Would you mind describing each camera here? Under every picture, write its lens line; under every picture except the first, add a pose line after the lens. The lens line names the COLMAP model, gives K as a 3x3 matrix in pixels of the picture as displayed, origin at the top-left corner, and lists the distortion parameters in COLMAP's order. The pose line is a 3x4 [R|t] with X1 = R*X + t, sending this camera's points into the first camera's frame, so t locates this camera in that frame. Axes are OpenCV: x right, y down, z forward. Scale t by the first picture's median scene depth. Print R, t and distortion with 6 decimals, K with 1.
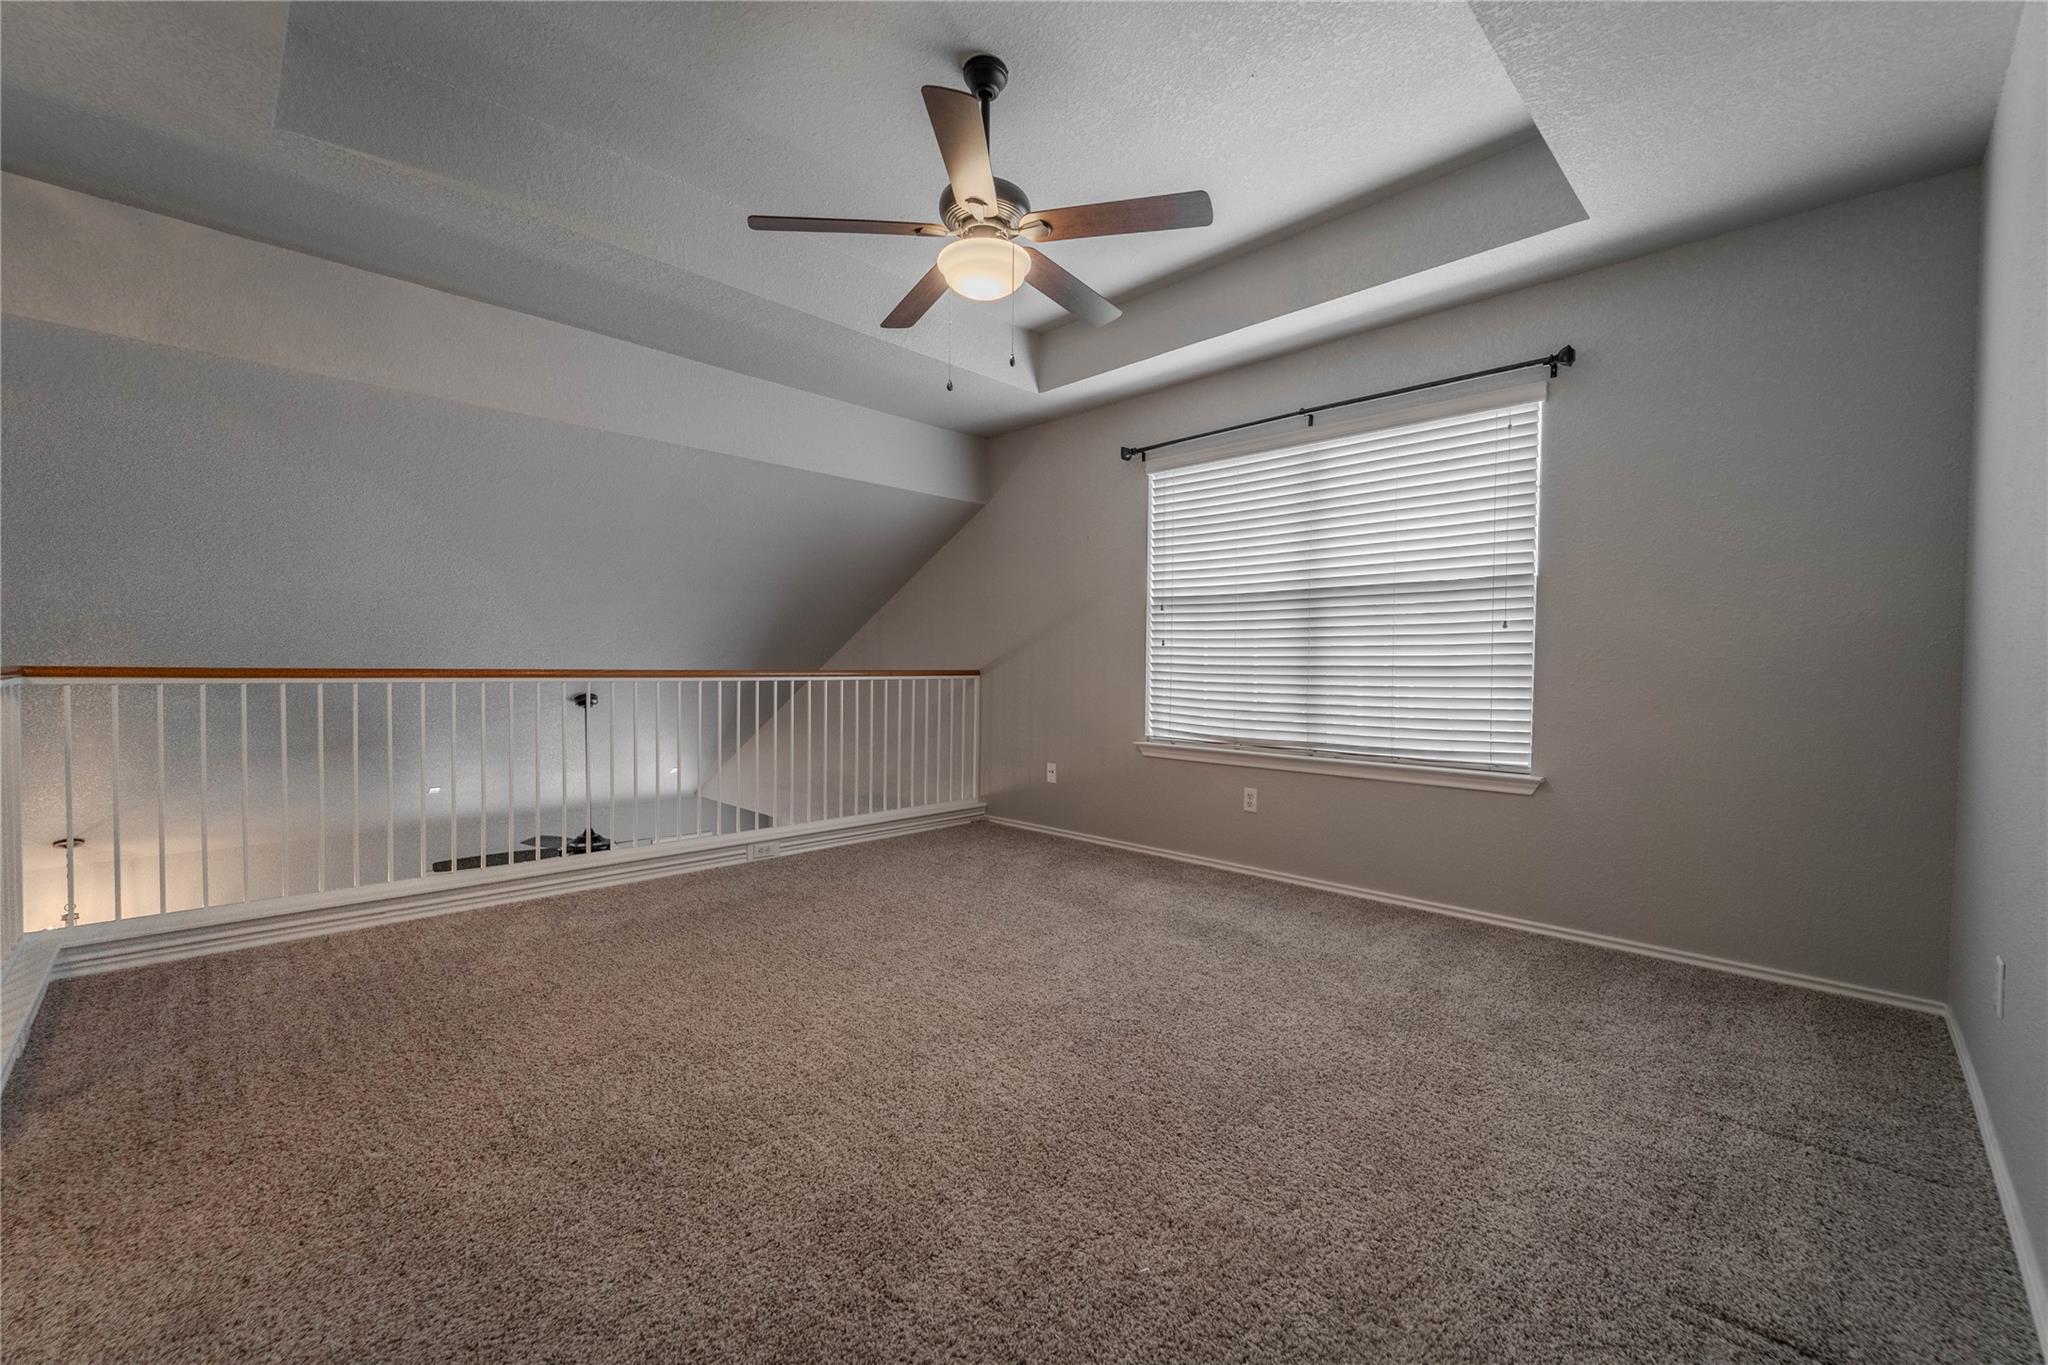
lens RADIAL K [[827.8, 0, 1023.4], [0, 827.8, 687.8], [0, 0, 1]] dist [-0.000829, 0.000027]
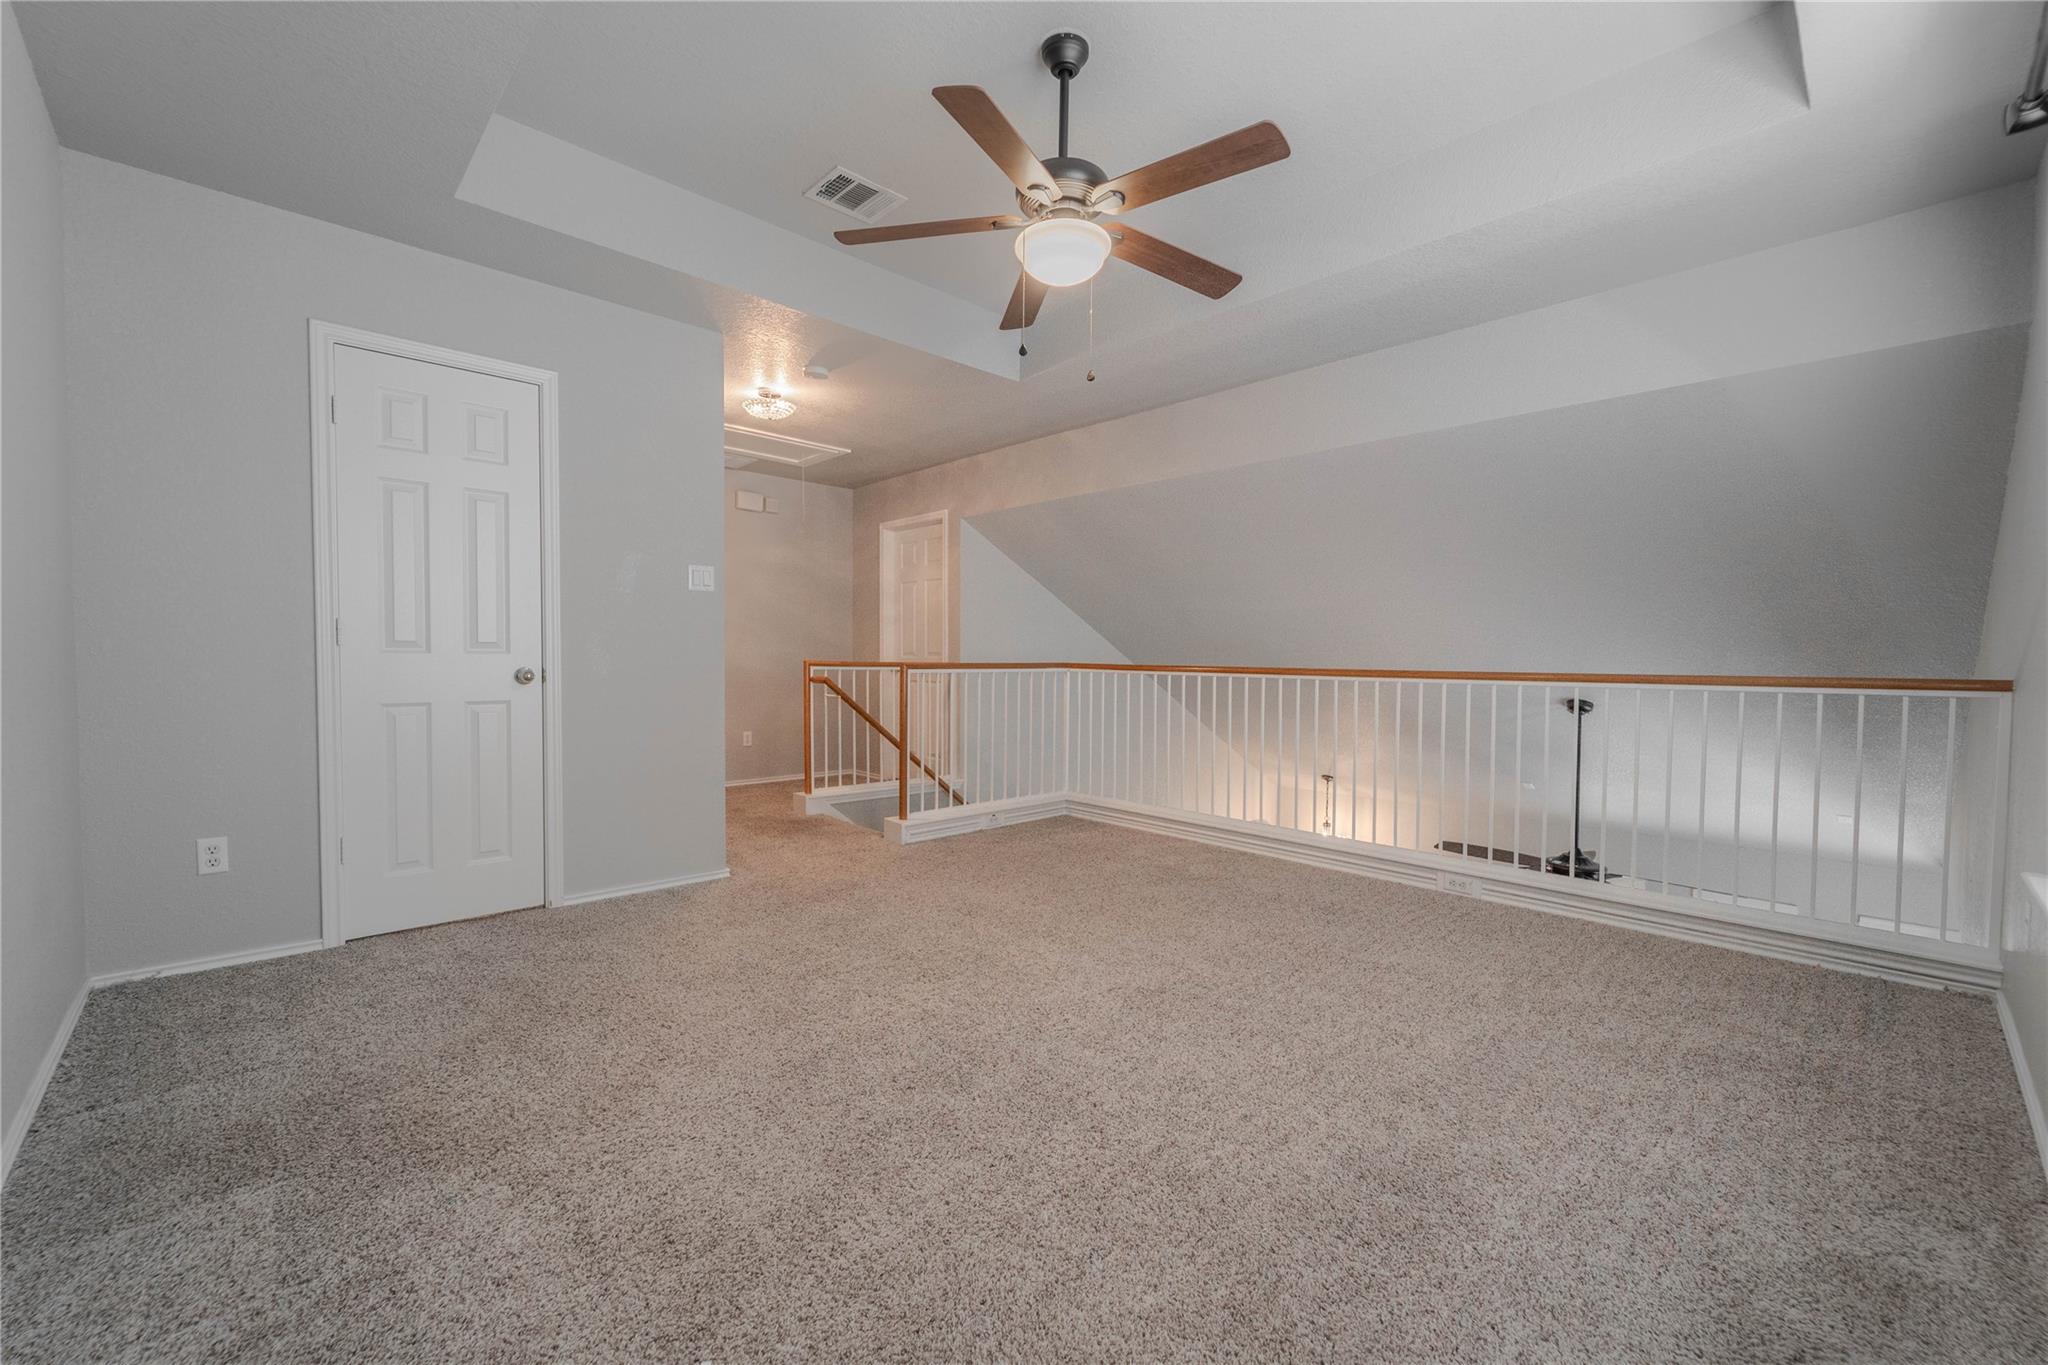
lens RADIAL K [[827.8, 0, 1028.1], [0, 827.8, 671.5], [0, 0, 1]] dist [-0.000829, 0.000027]
pose [[-0.034410, 0.006575, -0.999386, 0.624438], [-0.040131, 0.999163, 0.007955, -0.011542], [0.998602, 0.040380, -0.034117, 0.671278]]
